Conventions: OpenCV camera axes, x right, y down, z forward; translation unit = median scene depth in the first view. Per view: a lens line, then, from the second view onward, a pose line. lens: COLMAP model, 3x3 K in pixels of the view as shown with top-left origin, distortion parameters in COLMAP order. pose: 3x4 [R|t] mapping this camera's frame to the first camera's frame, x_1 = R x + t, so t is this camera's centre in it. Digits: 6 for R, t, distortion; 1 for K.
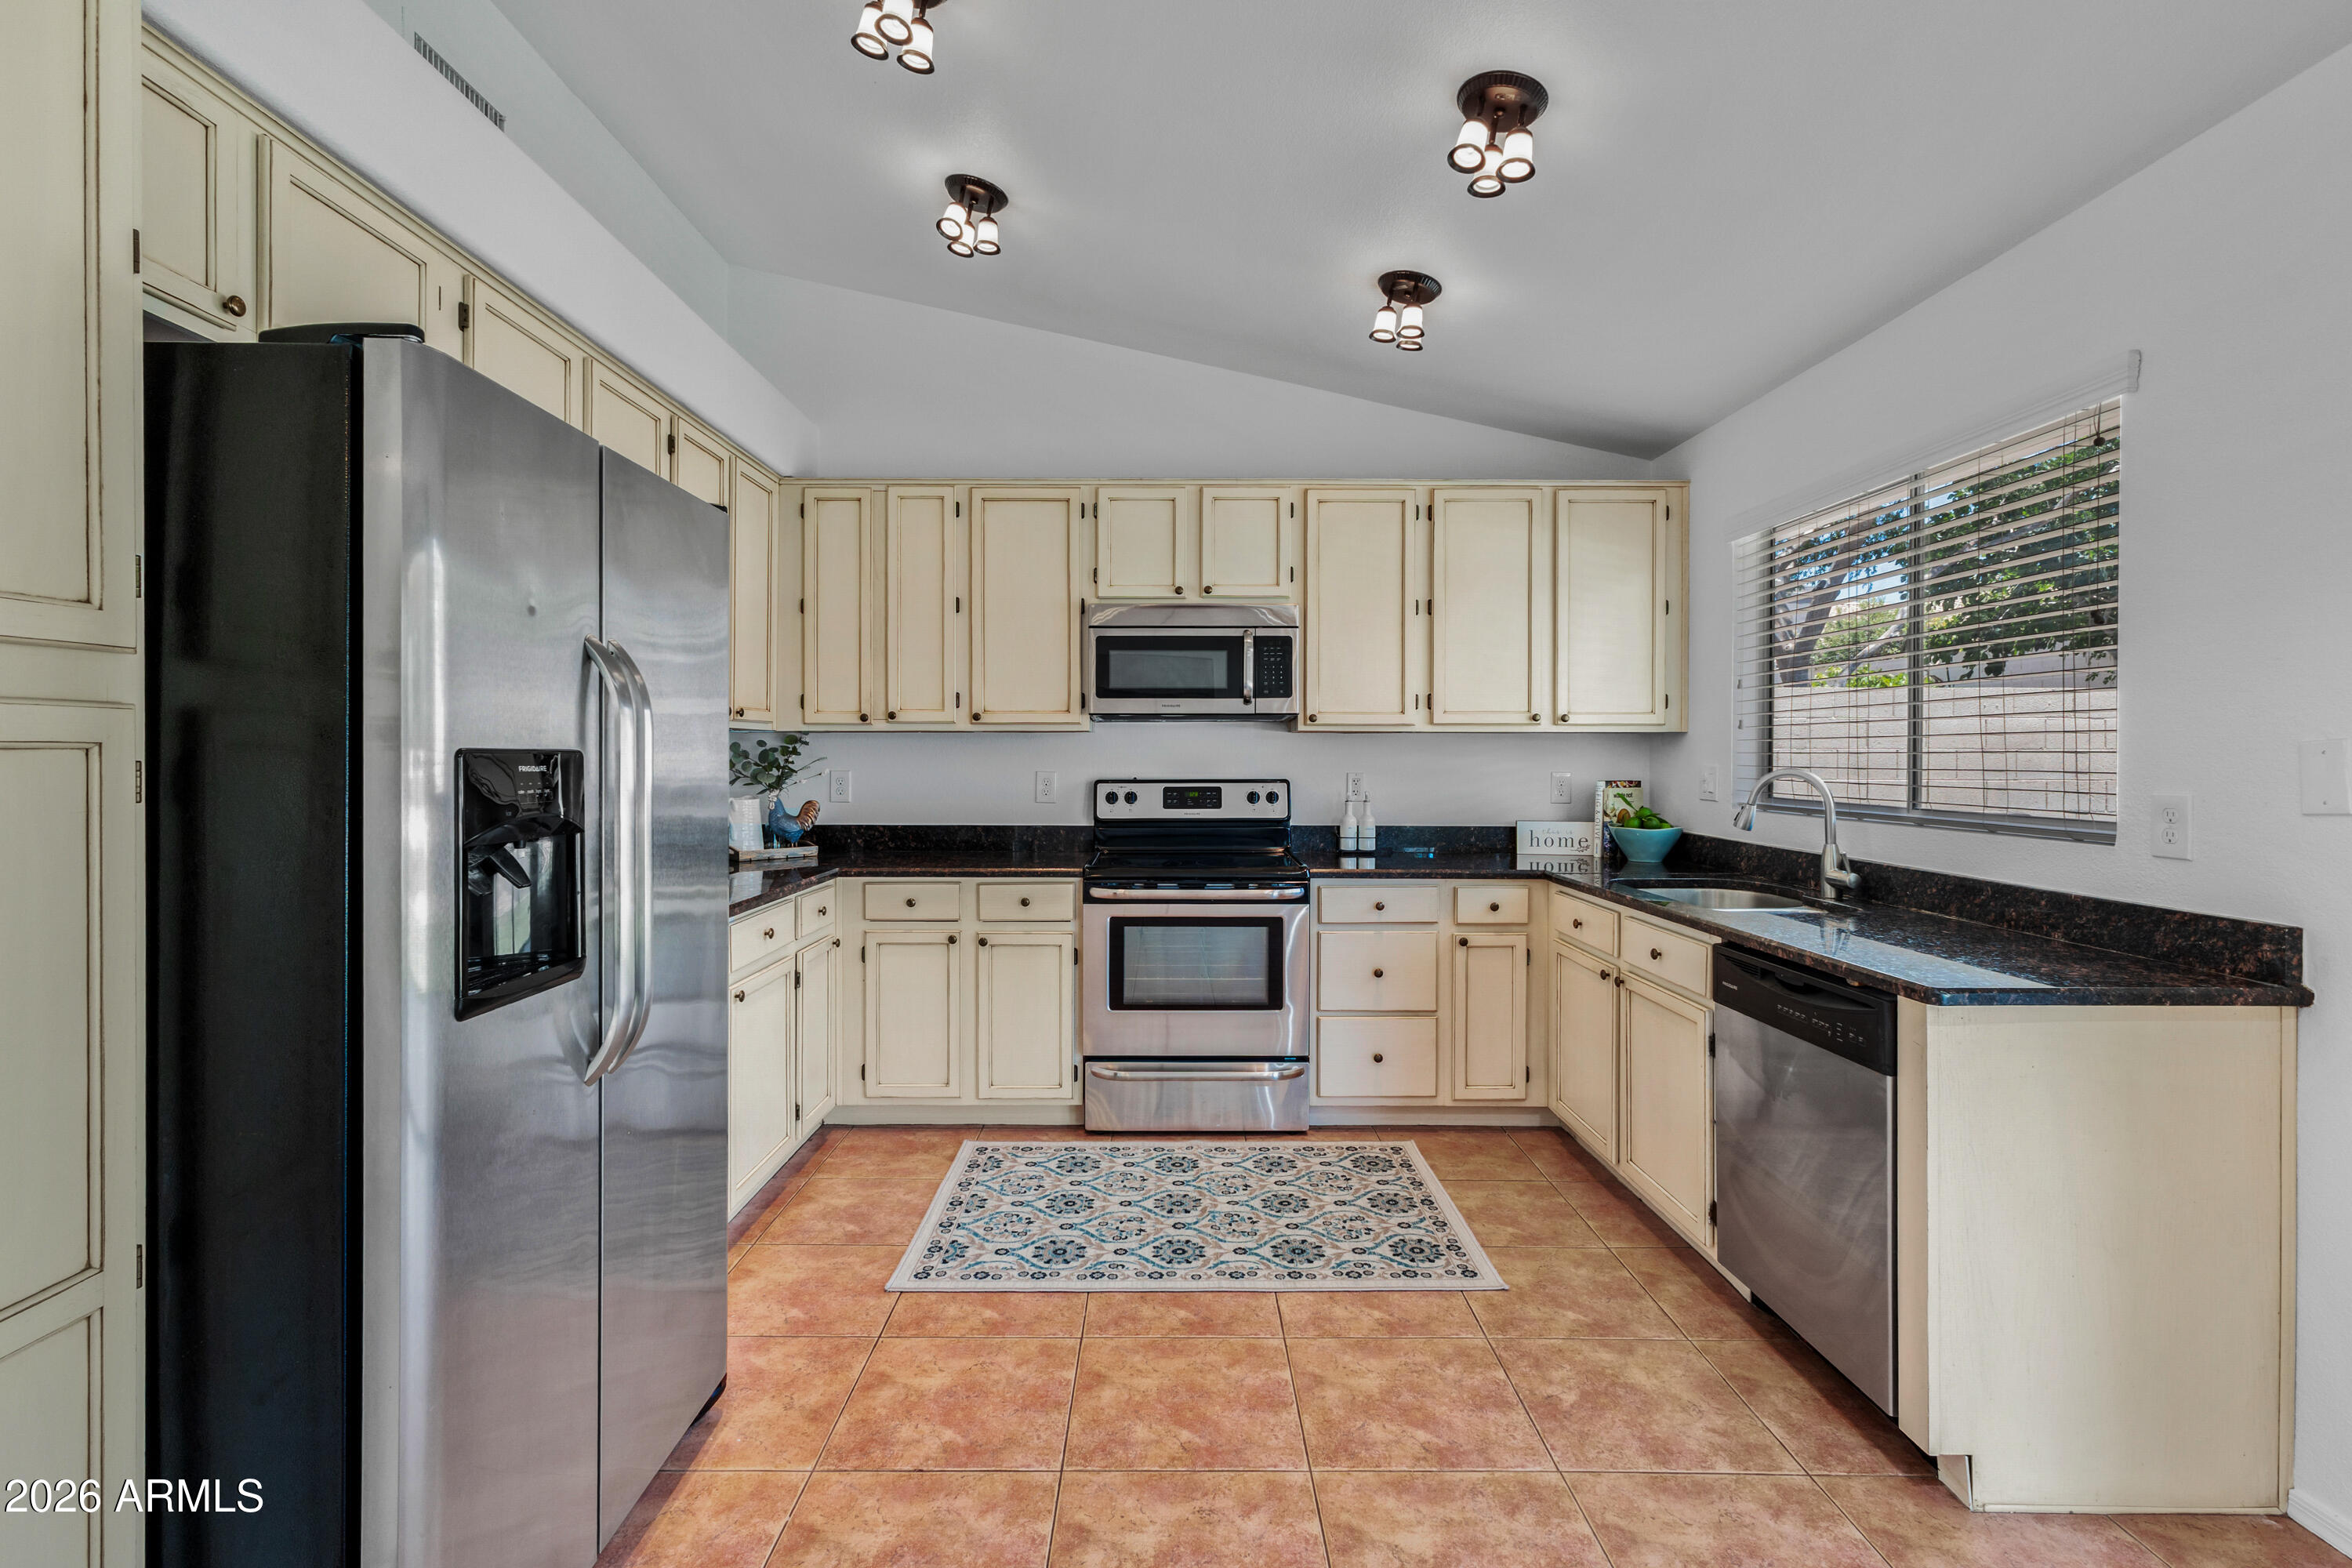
lens RADIAL K [[1086.0, 0, 1167.4], [0, 1086.0, 761.6], [0, 0, 1]] dist [-0.006126, 0.005345]
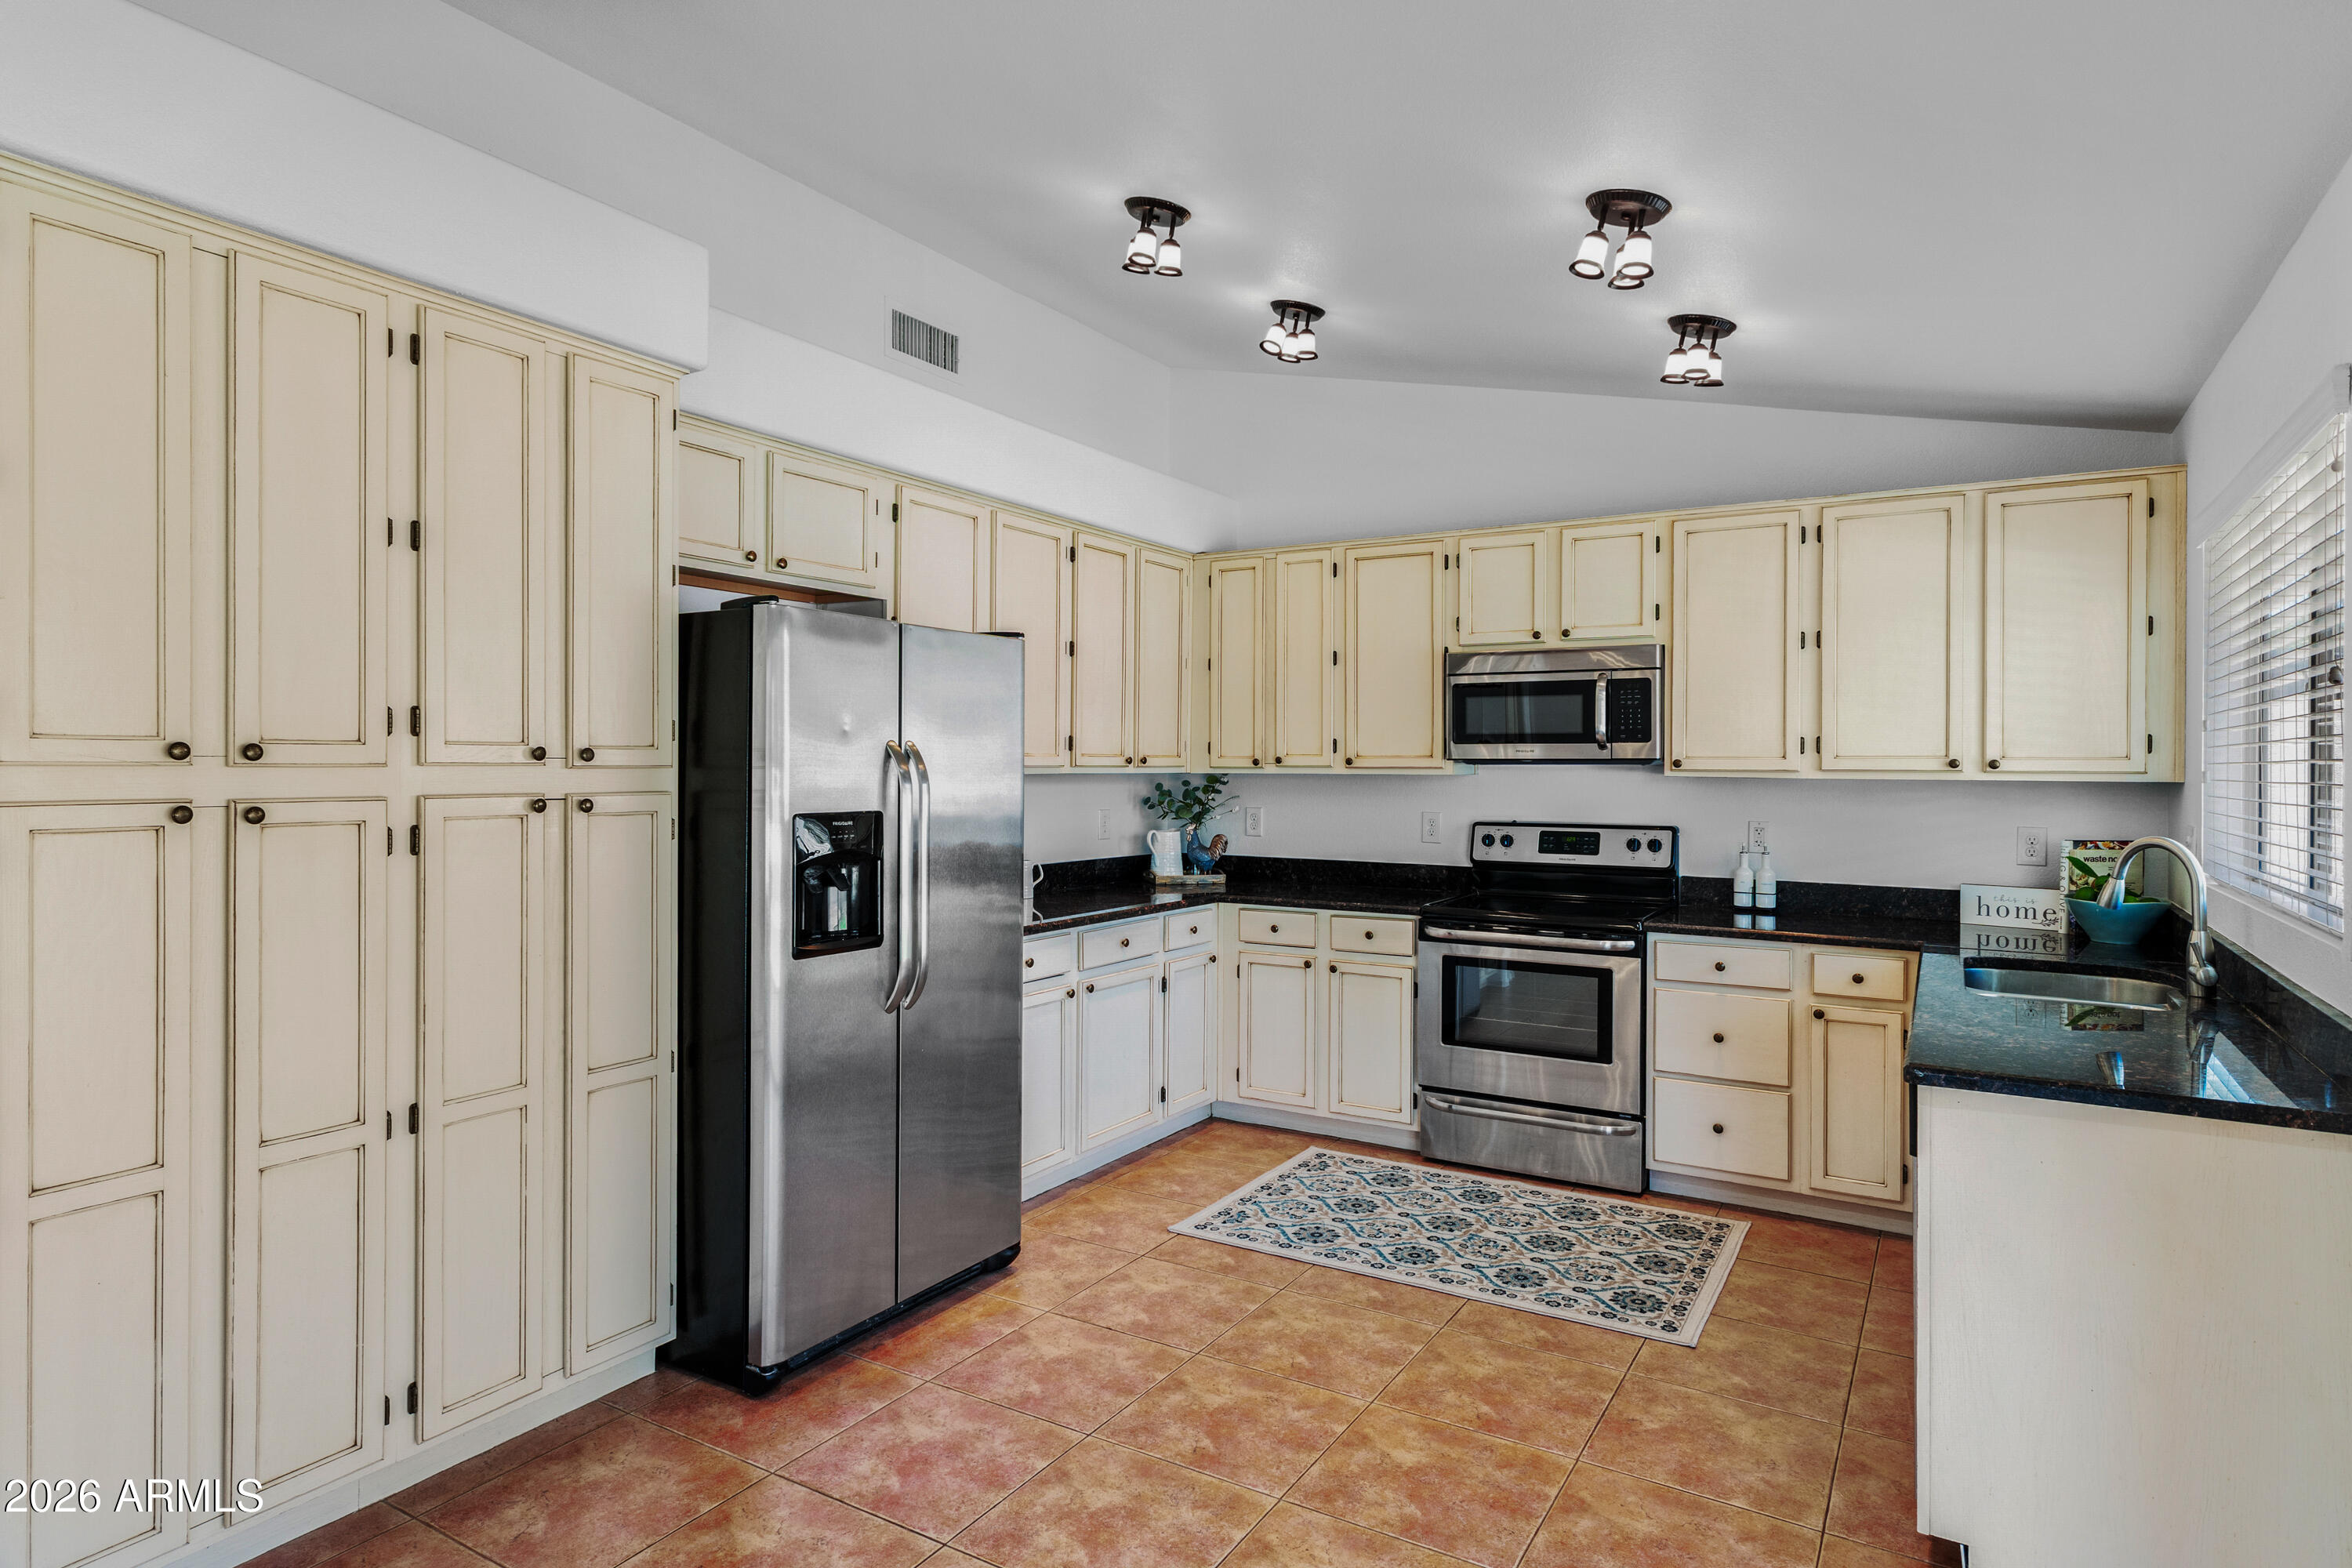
lens RADIAL K [[1295.2, 0, 1186.9], [0, 1295.2, 765.8], [0, 0, 1]] dist [0.000374, 0.004294]
pose [[0.855625, 0.003365, -0.517586, 0.379678], [-0.007391, 0.999956, -0.005716, -0.030655], [0.517544, 0.008716, 0.855612, -0.198869]]
